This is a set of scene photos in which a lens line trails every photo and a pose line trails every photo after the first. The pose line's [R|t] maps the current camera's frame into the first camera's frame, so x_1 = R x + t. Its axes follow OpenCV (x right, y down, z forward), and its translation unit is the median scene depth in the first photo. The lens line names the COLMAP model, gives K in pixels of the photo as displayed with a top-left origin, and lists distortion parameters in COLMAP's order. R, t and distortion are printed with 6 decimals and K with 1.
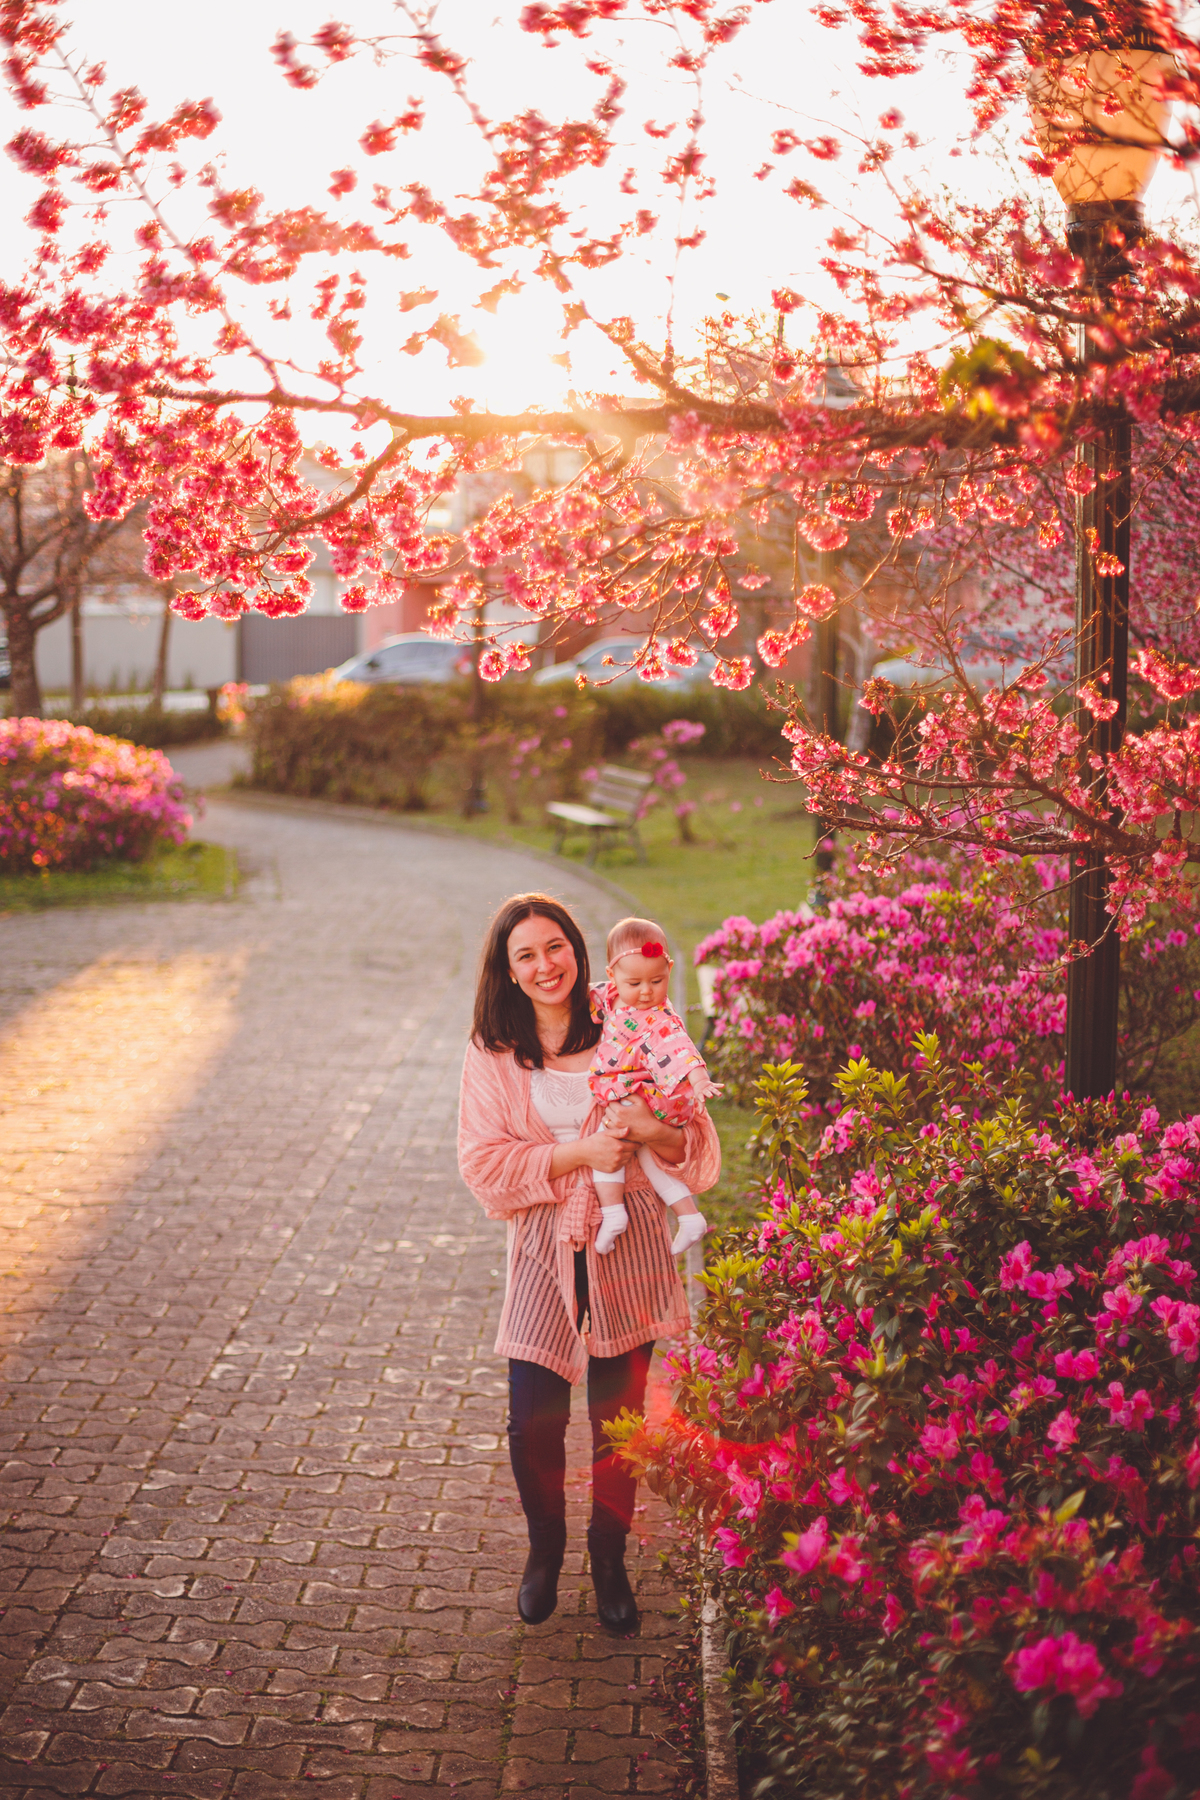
lens RADIAL K [[2424.8, 0, 600.0], [0, 2424.8, 900.0], [0, 0, 1]] dist [-0.208572, 0.248218]
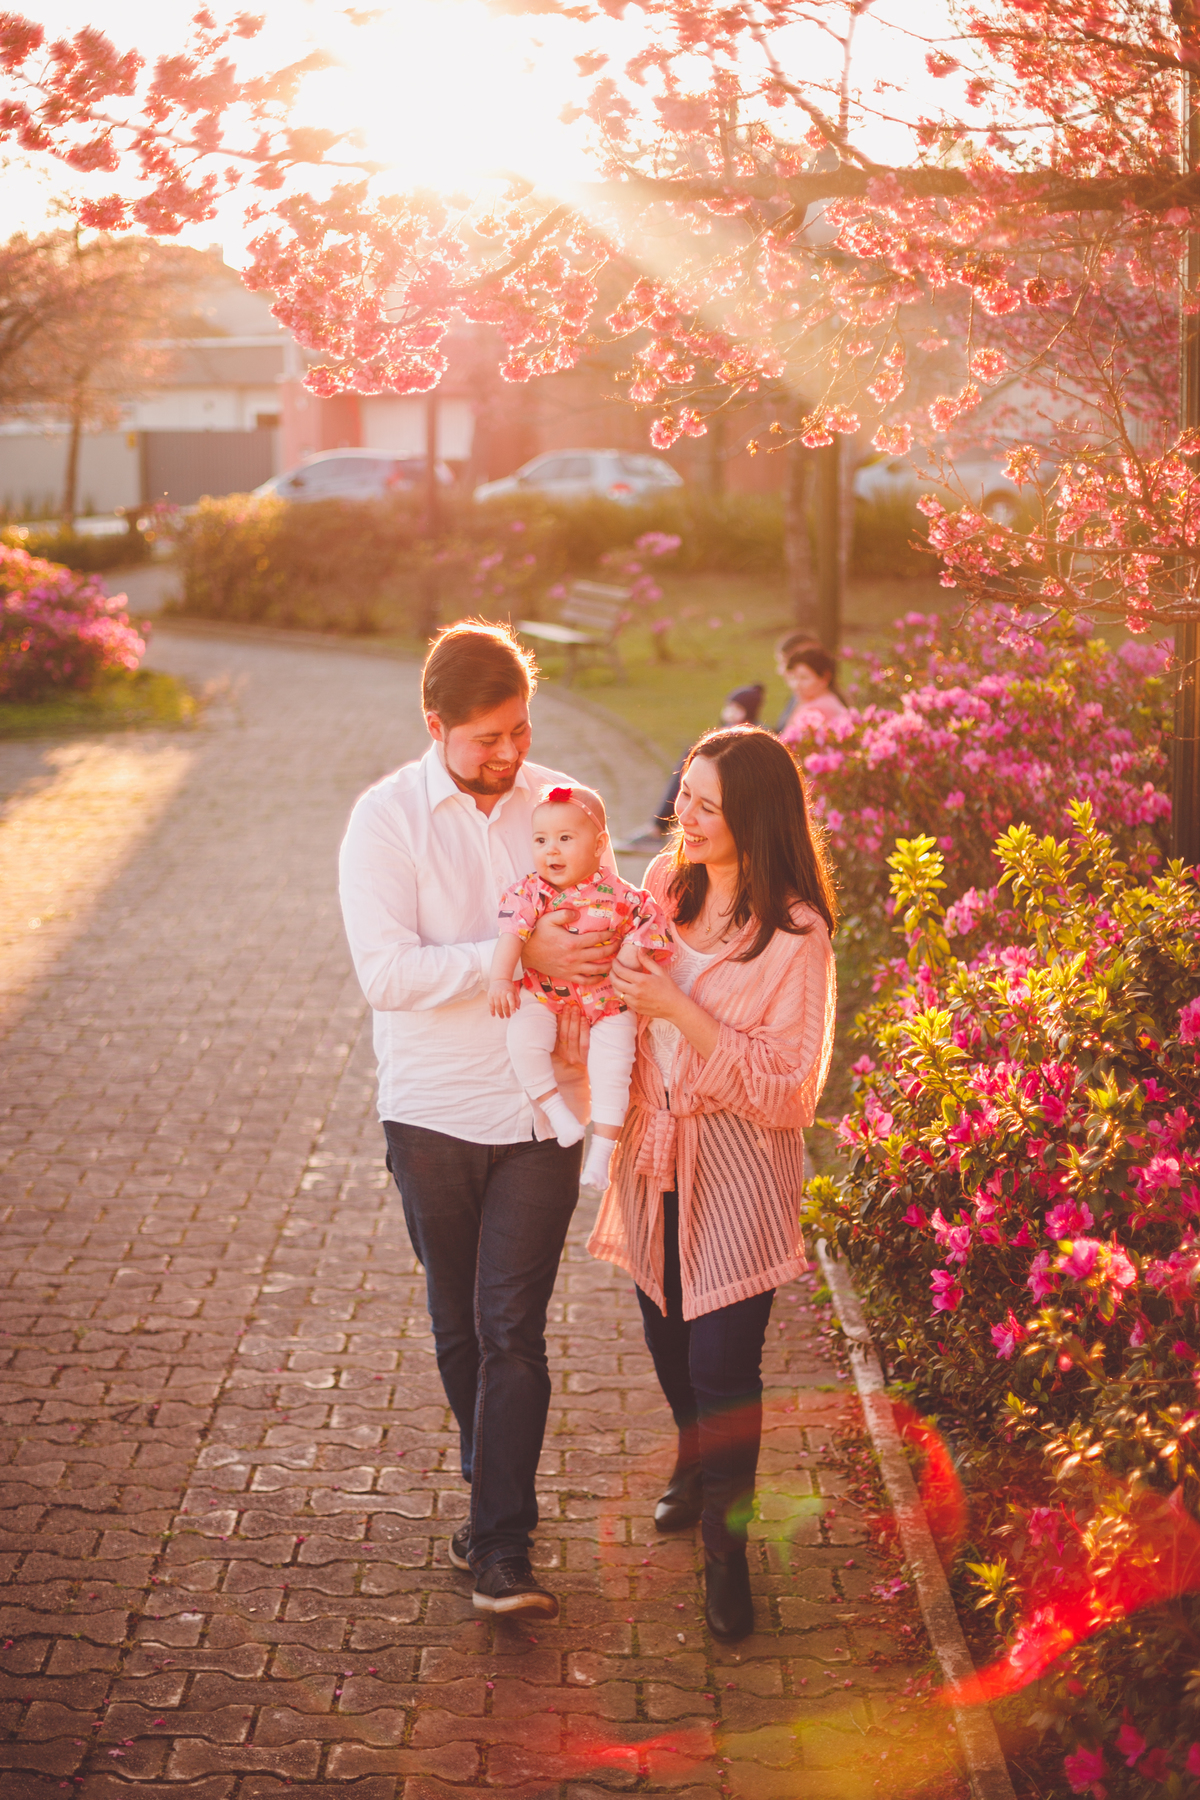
lens RADIAL K [[2606.8, 0, 602.5], [0, 2606.8, 918.8], [0, 0, 1]] dist [-0.212905, 0.179401]
pose [[0.999435, -0.019211, 0.027596, -0.089796], [0.017239, 0.997398, 0.070001, 0.024244], [-0.028869, -0.069486, 0.997165, -0.067924]]
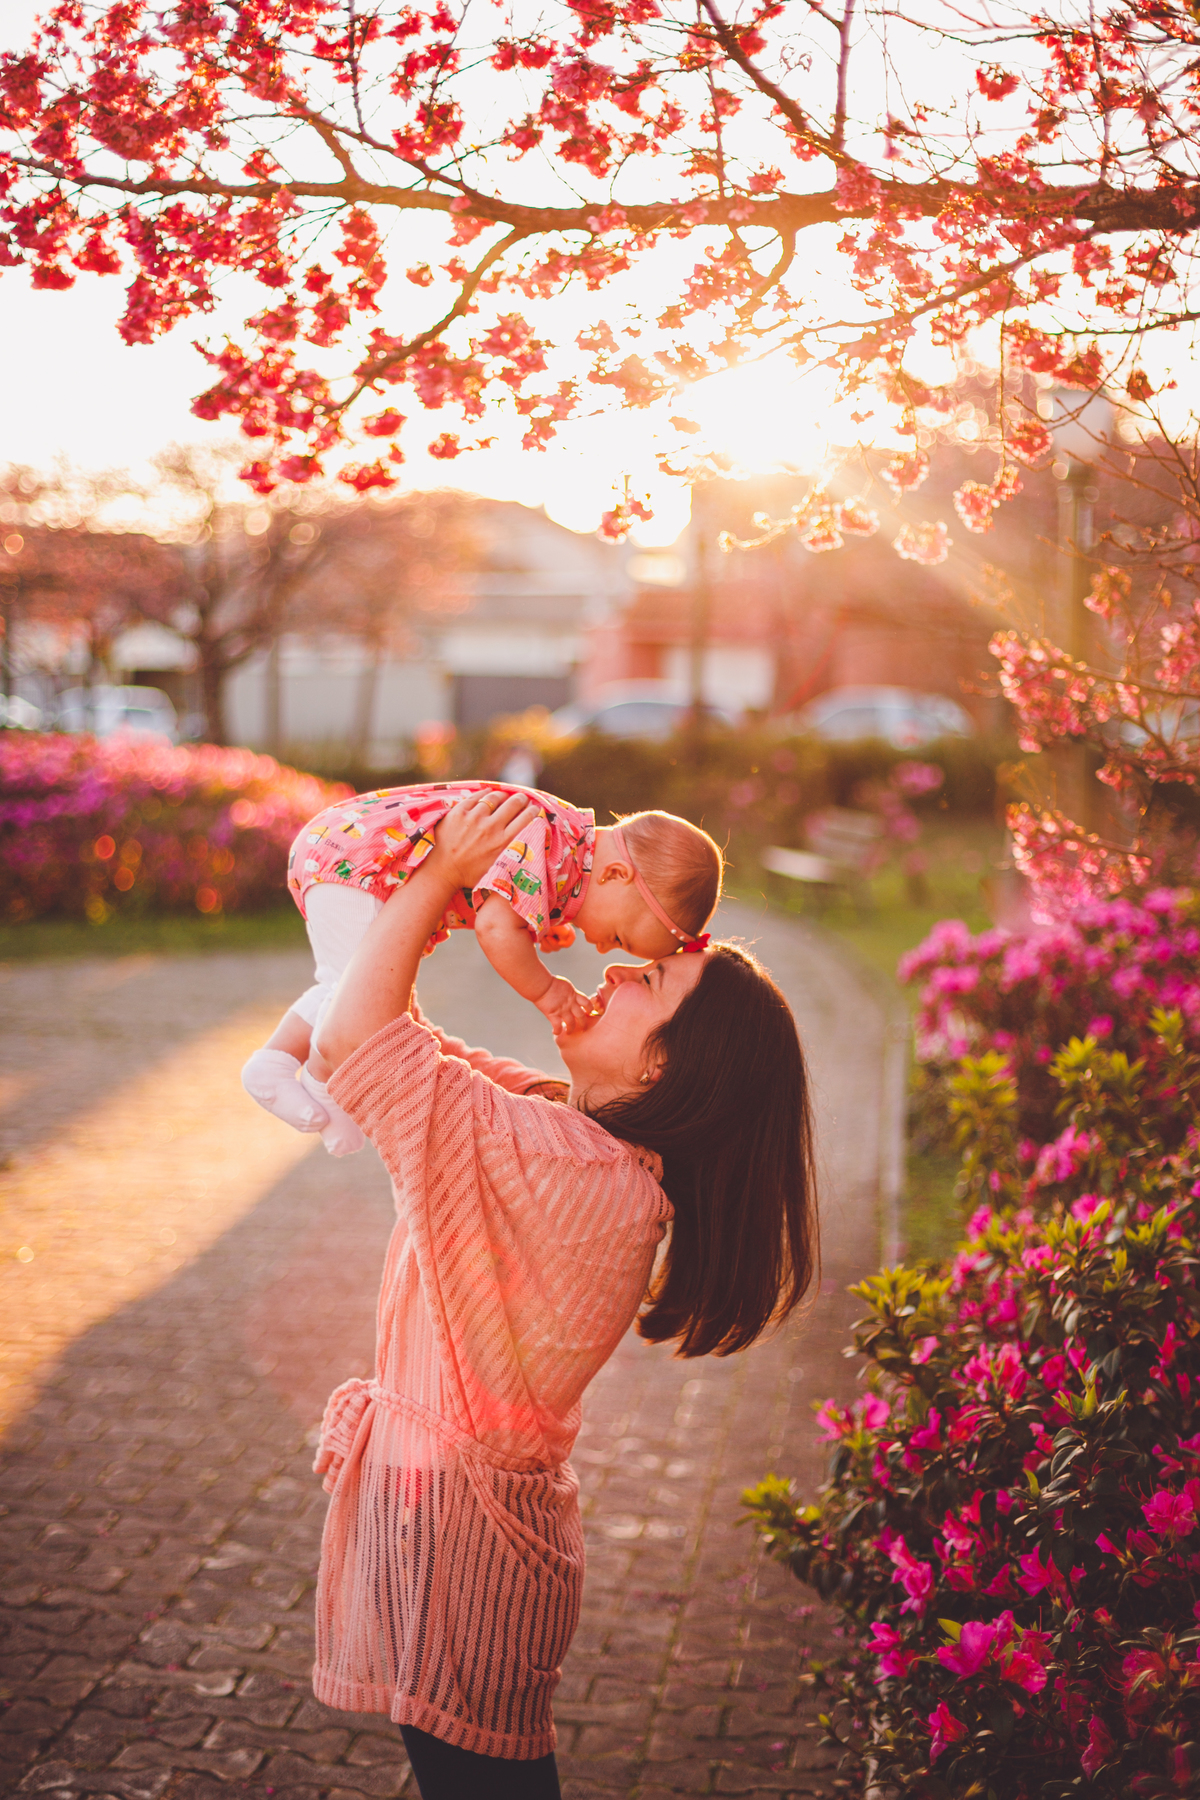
lens RADIAL K [[2582.7, 0, 600.0], [0, 2582.7, 900.0], [0, 0, 1]] dist [-0.231680, 0.338431]
pose [[0.995683, 0.016525, -0.091340, 0.024838], [-0.019491, 0.999308, -0.031666, 0.046486], [0.090753, 0.033309, 0.995316, 0.142984]]
